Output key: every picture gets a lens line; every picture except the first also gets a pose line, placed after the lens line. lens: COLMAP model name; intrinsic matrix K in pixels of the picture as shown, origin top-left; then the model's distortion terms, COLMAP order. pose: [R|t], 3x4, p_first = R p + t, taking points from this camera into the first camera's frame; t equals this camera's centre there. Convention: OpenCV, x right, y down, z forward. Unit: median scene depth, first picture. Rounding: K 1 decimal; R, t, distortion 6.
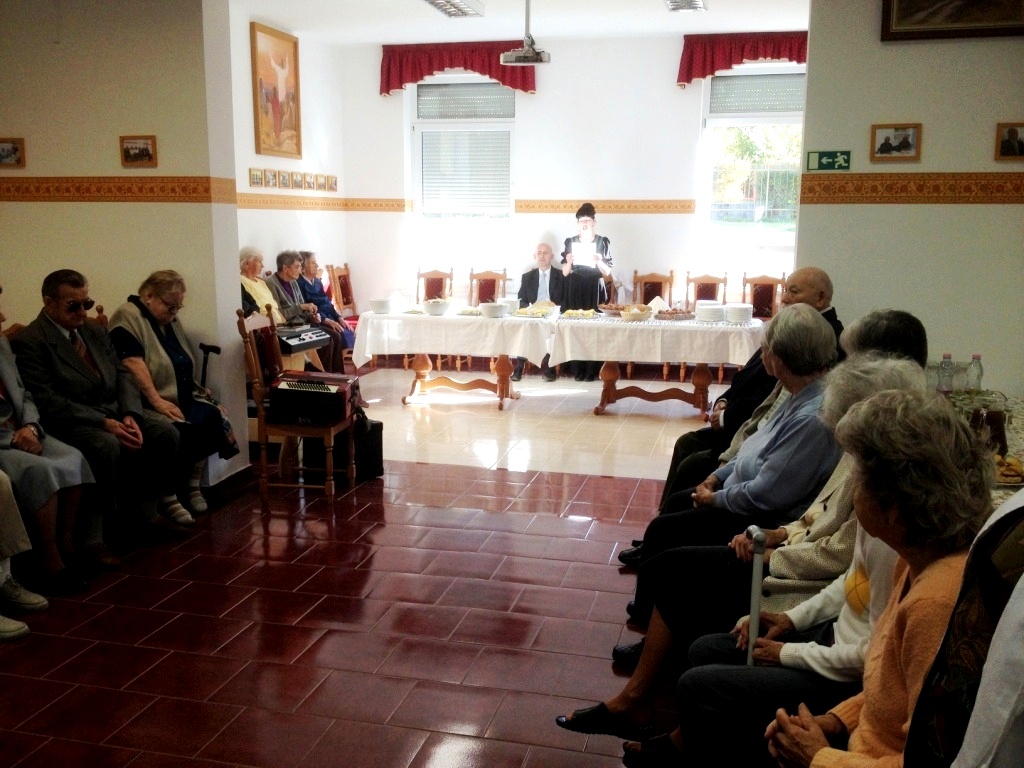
lens RADIAL K [[944.8, 0, 517.0], [0, 944.8, 380.6], [0, 0, 1]] dist [0.117155, -0.266496]
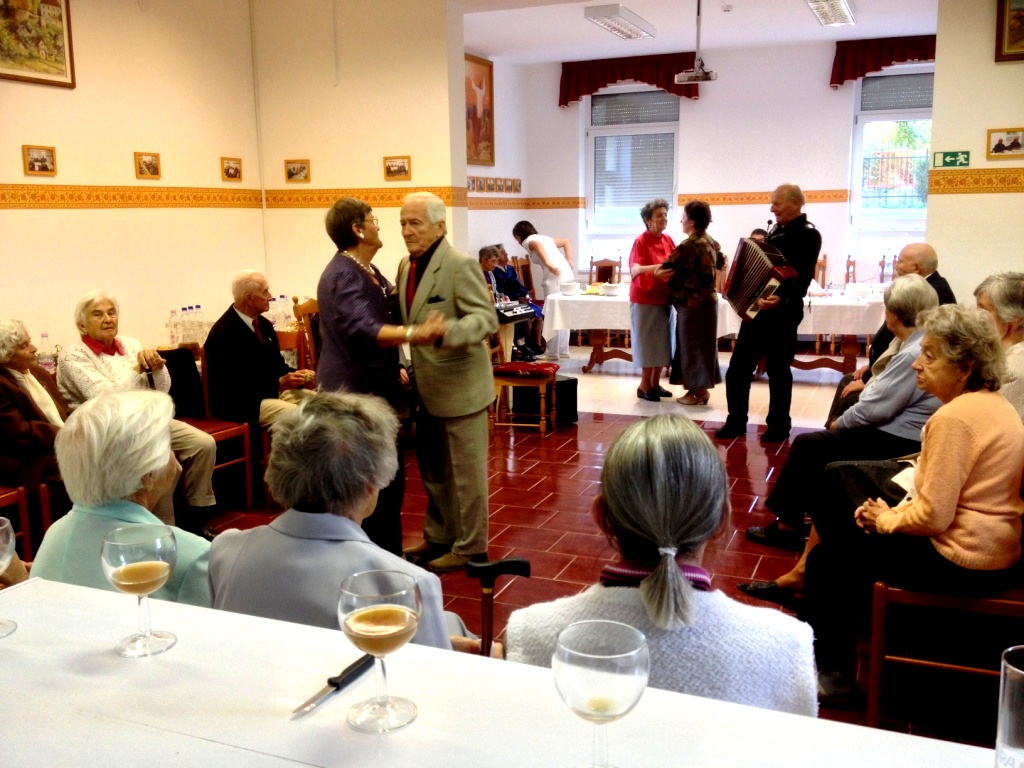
lens RADIAL K [[944.8, 0, 517.0], [0, 944.8, 380.6], [0, 0, 1]] dist [0.117155, -0.266496]
pose [[0.988131, 0.004027, -0.153563, -0.022870], [-0.003200, 0.999979, 0.005631, 0.030470], [0.153583, -0.005073, 0.988123, -0.184420]]
